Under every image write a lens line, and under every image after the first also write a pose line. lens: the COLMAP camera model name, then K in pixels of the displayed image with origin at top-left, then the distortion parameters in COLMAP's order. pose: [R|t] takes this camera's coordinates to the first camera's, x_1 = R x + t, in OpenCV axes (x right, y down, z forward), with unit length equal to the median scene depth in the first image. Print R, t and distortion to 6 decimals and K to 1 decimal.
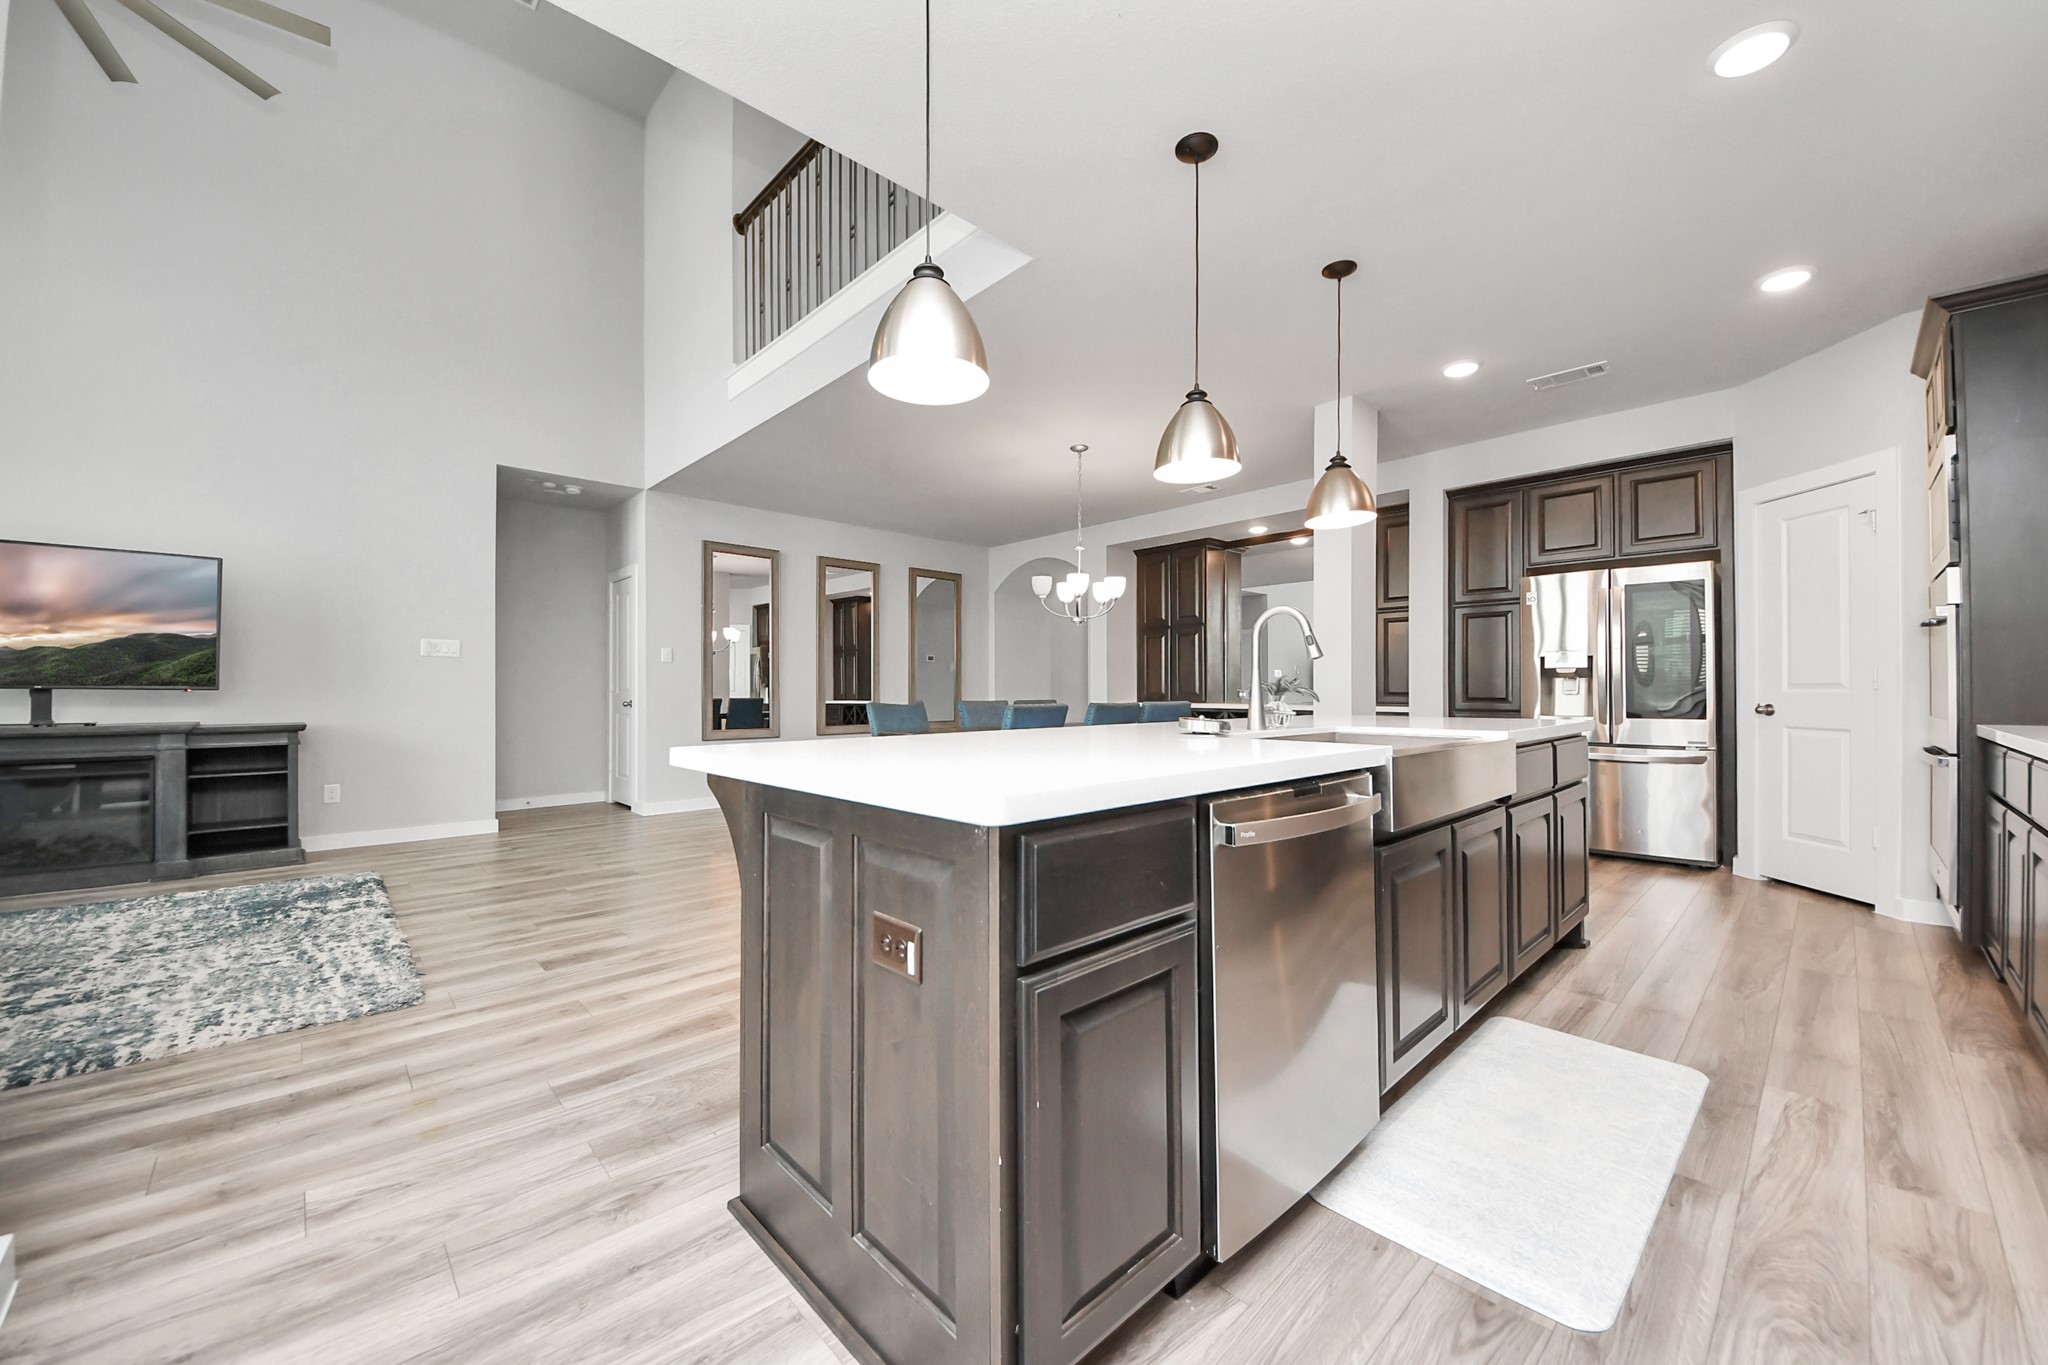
lens RADIAL K [[745.5, 0, 1014.8], [0, 745.5, 669.8], [0, 0, 1]] dist [-0.017016, -0.003144]
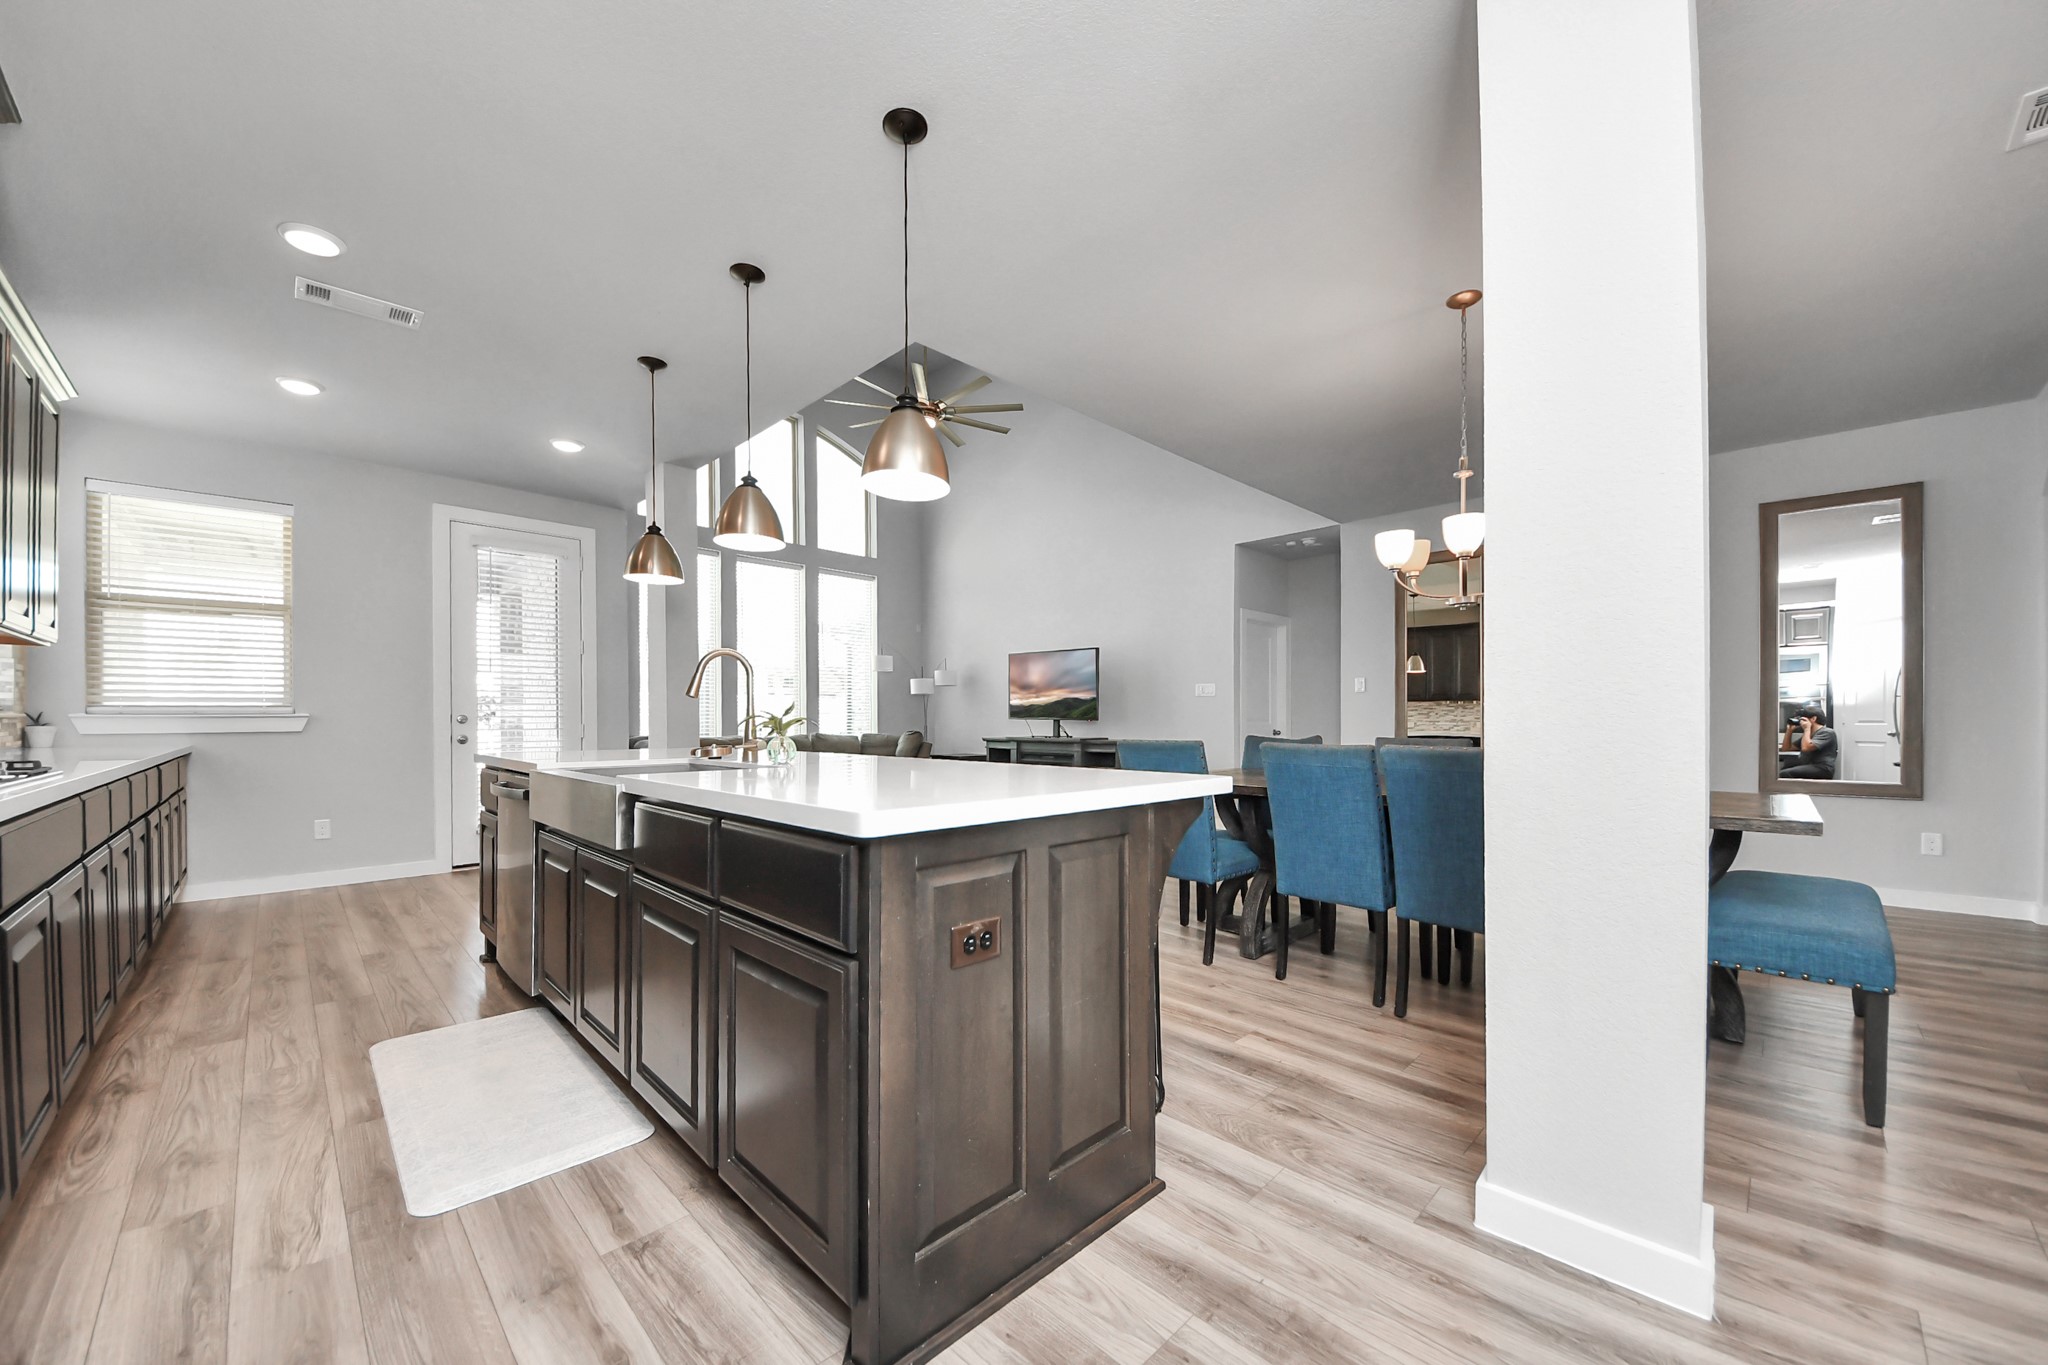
lens RADIAL K [[745.5, 0, 1017.7], [0, 745.5, 719.7], [0, 0, 1]] dist [-0.017016, -0.003144]
pose [[0.072274, 0.006873, -0.997361, 2.026697], [-0.000747, 0.999976, 0.006837, -0.009624], [0.997385, 0.000251, 0.072278, 1.806496]]
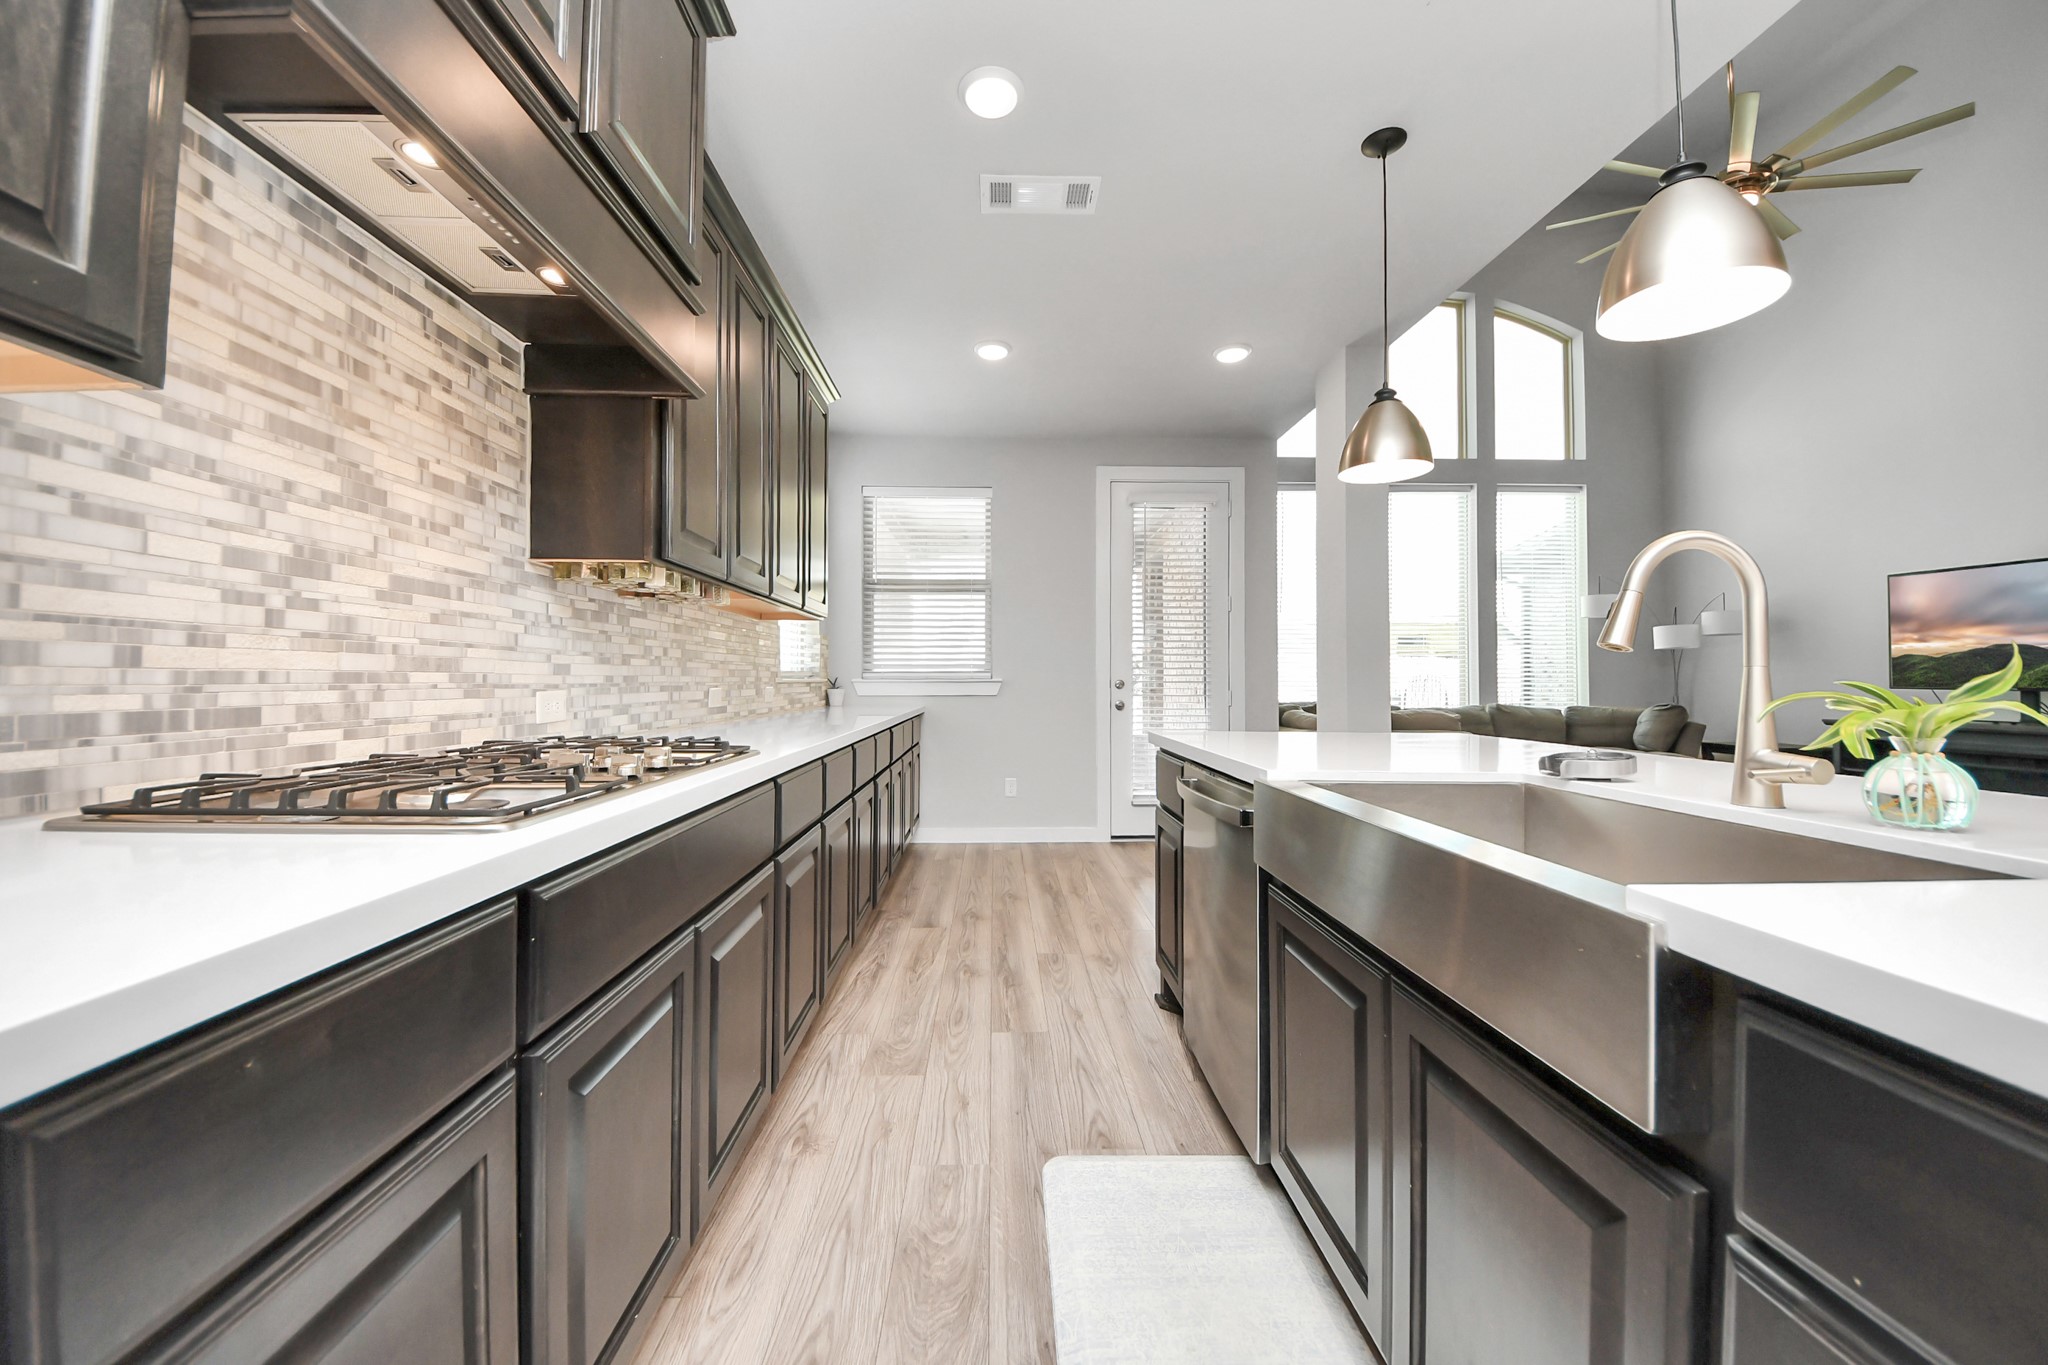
lens RADIAL K [[745.5, 0, 1013.5], [0, 745.5, 677.3], [0, 0, 1]] dist [-0.017016, -0.003144]
pose [[-0.637777, 0.001300, -0.770220, 1.333179], [-0.001696, 0.999994, 0.003092, -0.025367], [0.770220, 0.003278, -0.637770, 1.269232]]
